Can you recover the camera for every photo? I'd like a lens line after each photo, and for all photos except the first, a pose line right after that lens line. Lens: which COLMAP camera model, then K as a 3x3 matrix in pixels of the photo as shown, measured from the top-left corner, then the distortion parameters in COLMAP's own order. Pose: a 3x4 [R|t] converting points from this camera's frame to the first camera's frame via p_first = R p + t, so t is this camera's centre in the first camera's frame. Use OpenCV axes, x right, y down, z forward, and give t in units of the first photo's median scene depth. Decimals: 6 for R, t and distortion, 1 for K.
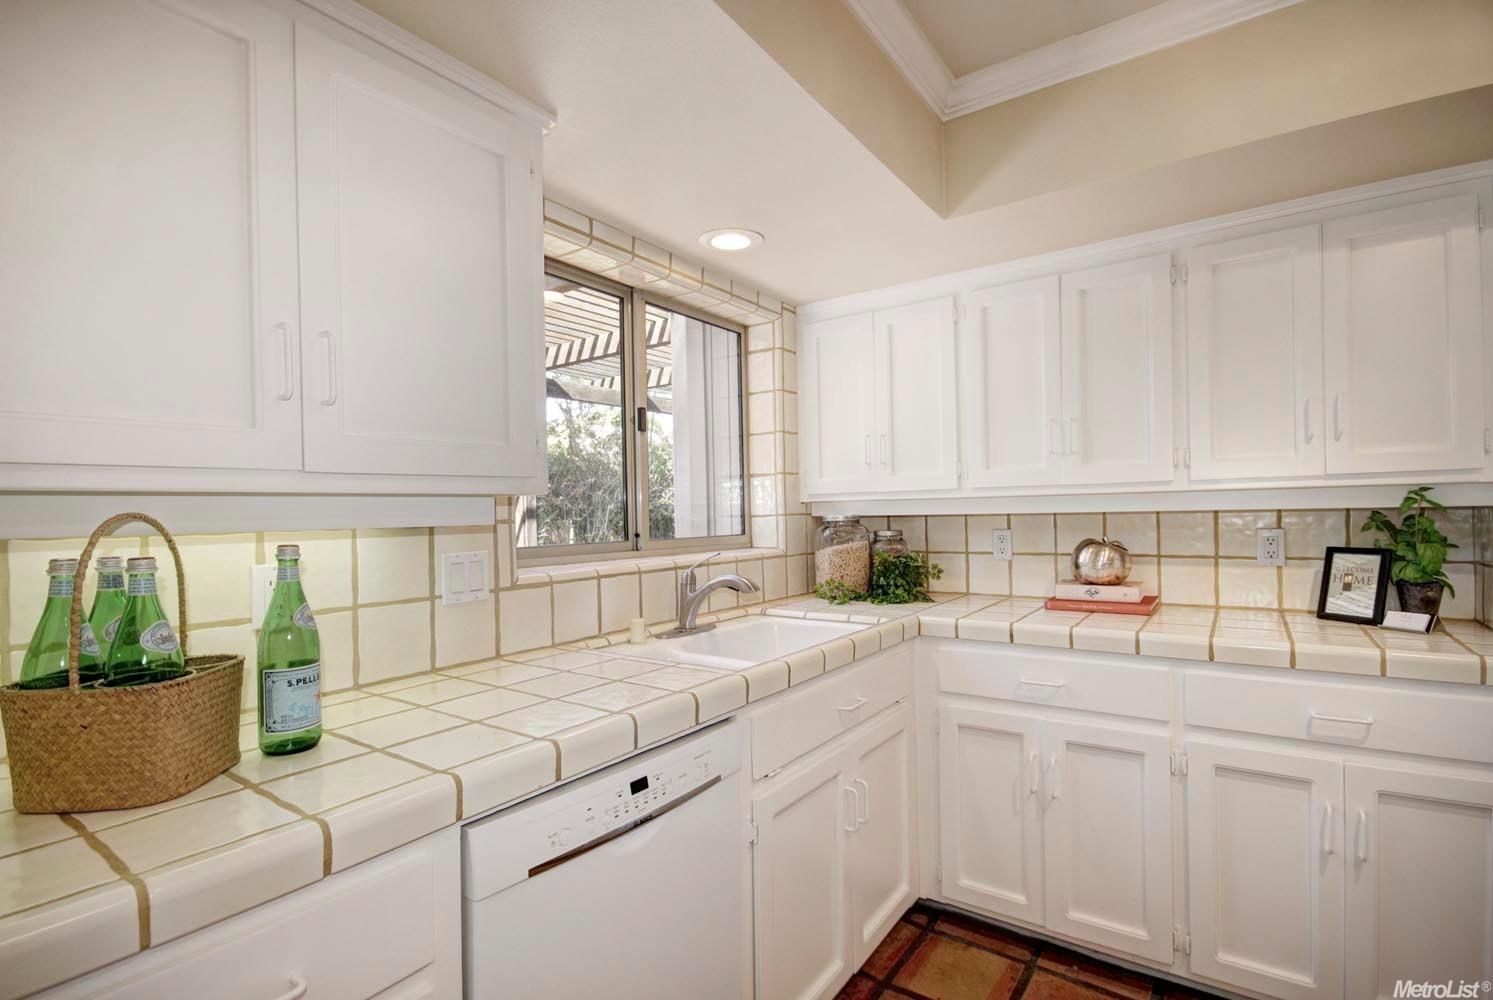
lens RADIAL K [[707.2, 0, 741.0], [0, 707.2, 513.7], [0, 0, 1]] dist [0.005054, -0.002873]
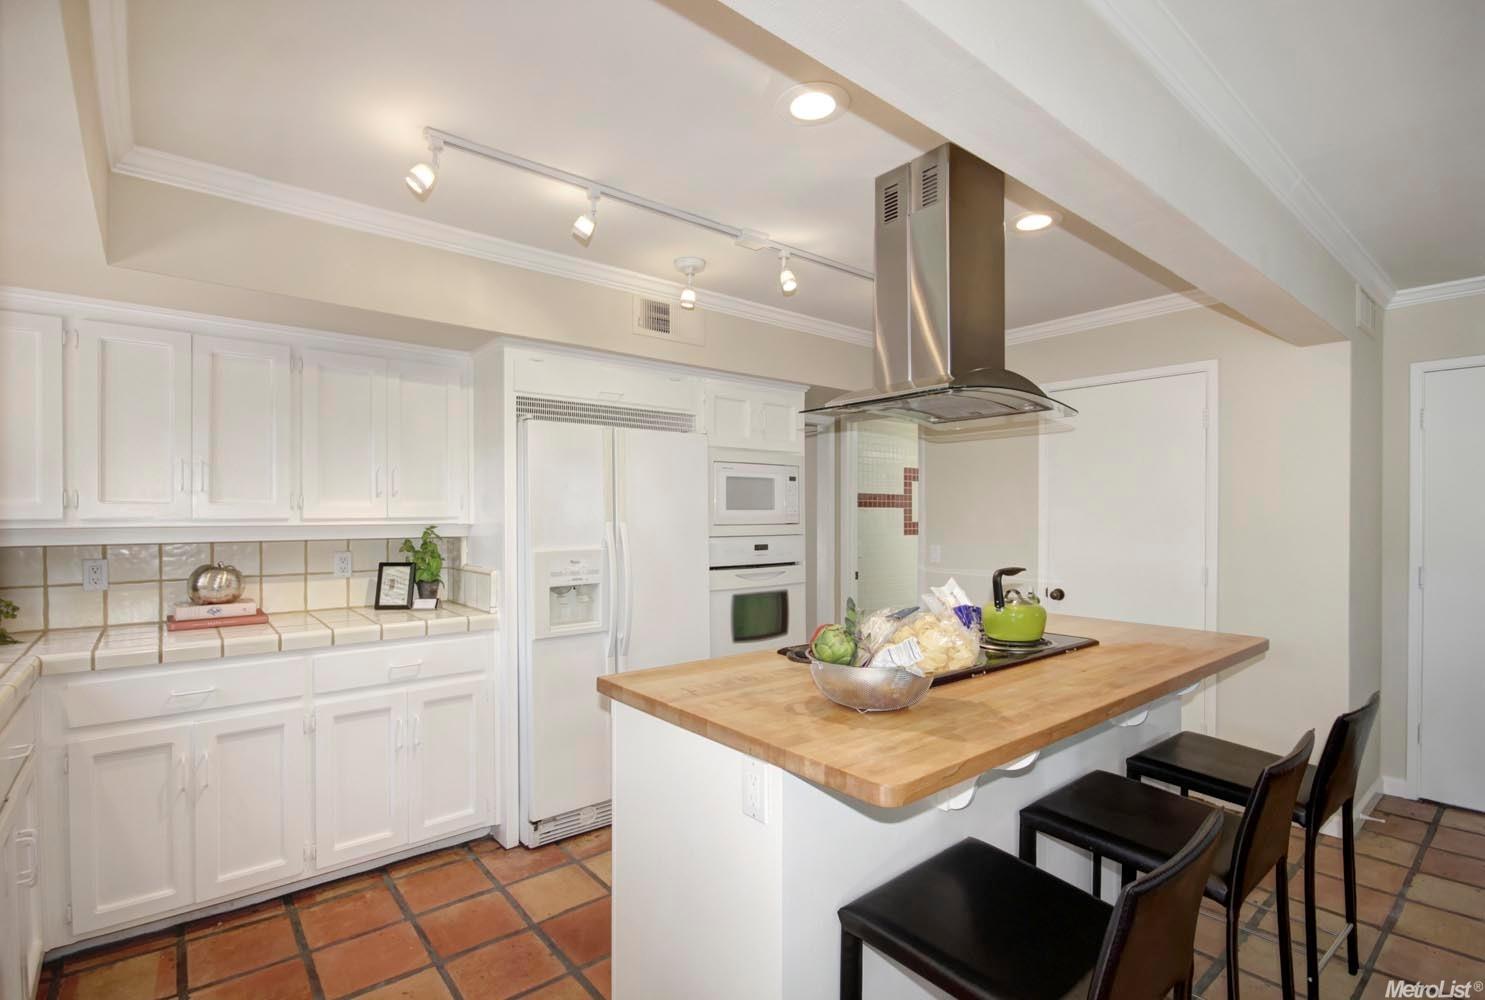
lens RADIAL K [[703.4, 0, 743.3], [0, 703.4, 511.3], [0, 0, 1]] dist [0.005054, -0.002873]
pose [[0.250800, 0.025289, 0.967709, -0.462160], [-0.000991, 0.999665, -0.025867, -0.026444], [-0.968039, 0.005528, 0.250741, -0.155502]]
